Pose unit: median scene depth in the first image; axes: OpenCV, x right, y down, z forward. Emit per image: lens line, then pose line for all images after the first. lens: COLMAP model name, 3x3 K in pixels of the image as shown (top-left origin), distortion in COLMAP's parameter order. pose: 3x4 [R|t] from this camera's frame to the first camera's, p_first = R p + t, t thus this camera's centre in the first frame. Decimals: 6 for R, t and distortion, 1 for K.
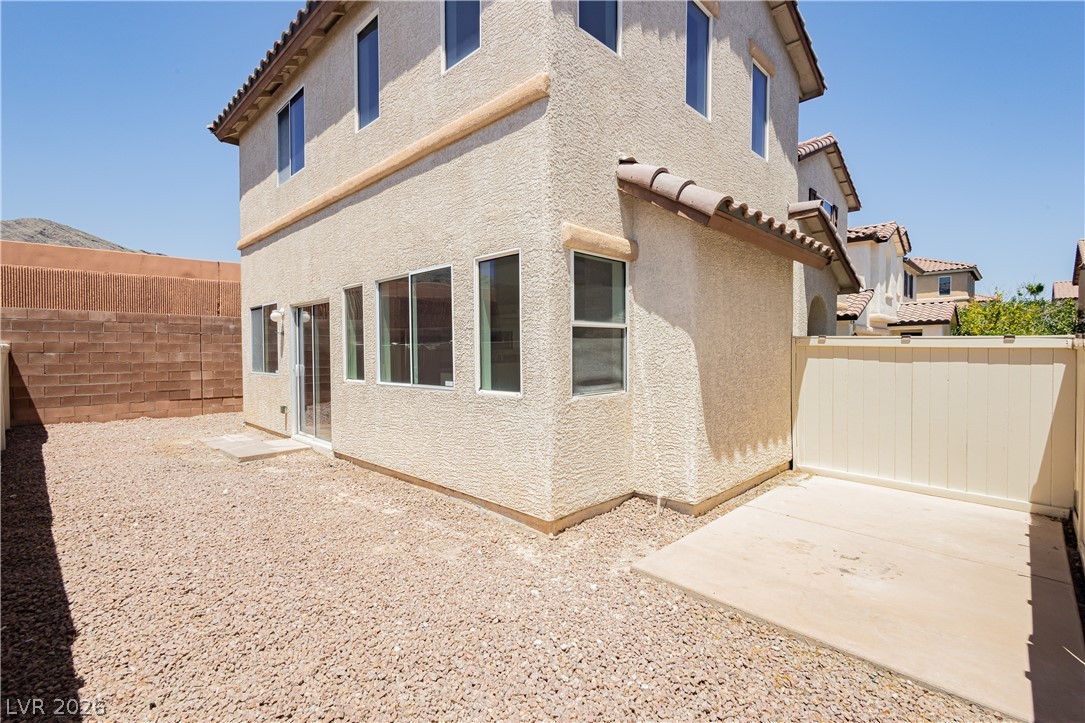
lens RADIAL K [[502.5, 0, 563.0], [0, 502.5, 361.0], [0, 0, 1]] dist [0.009125, -0.004673]
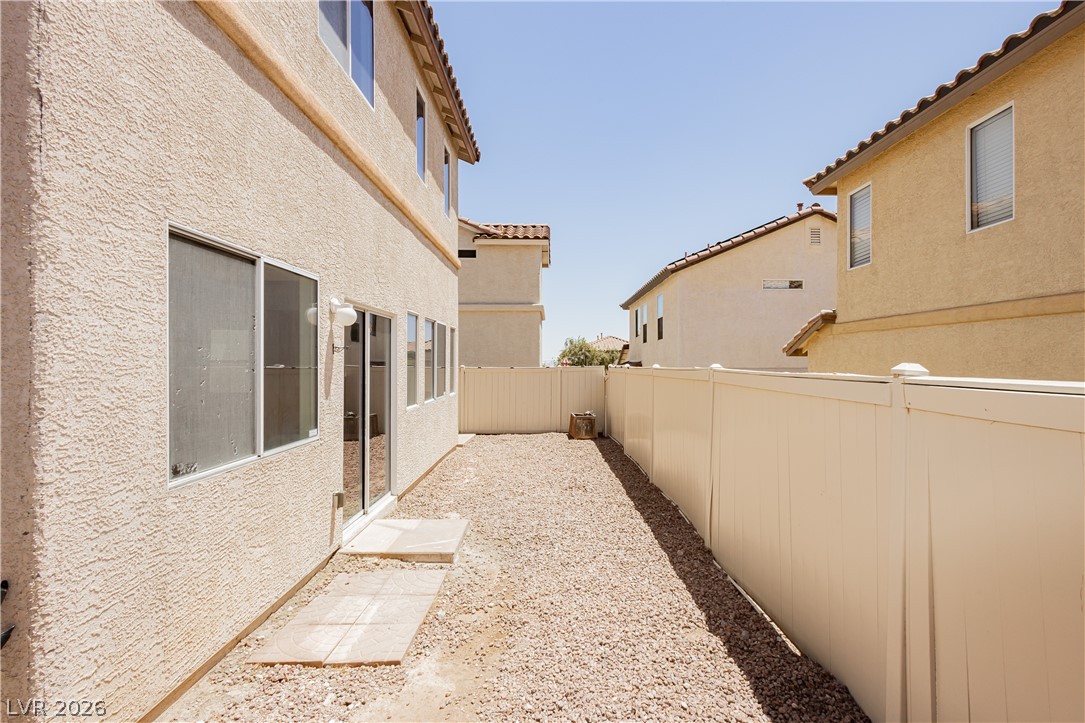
lens RADIAL K [[502.5, 0, 546.0], [0, 502.5, 362.2], [0, 0, 1]] dist [0.009125, -0.004673]
pose [[-0.681745, 0.007493, 0.731552, -1.833383], [0.020182, 0.999760, 0.008567, -0.071713], [-0.731312, 0.020605, -0.681732, 2.046589]]
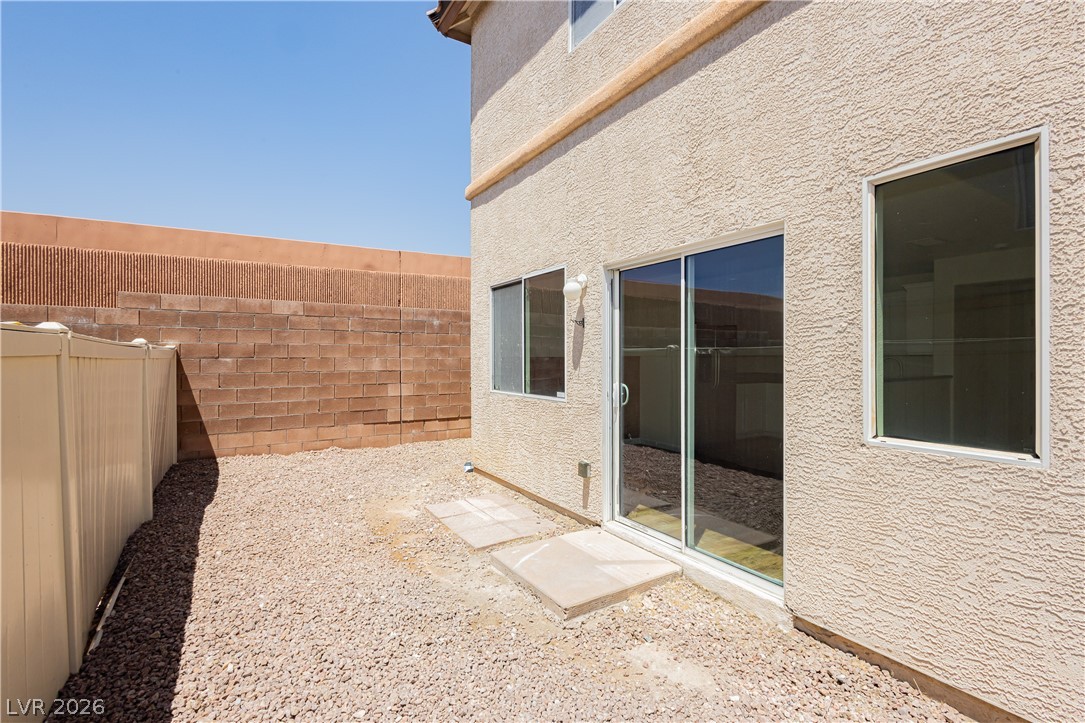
lens RADIAL K [[502.5, 0, 554.4], [0, 502.5, 360.8], [0, 0, 1]] dist [0.009125, -0.004673]
pose [[0.971359, 0.005768, -0.237545, -0.789966], [-0.008676, 0.999900, -0.011198, -0.016171], [0.237457, 0.012938, 0.971312, 0.835319]]
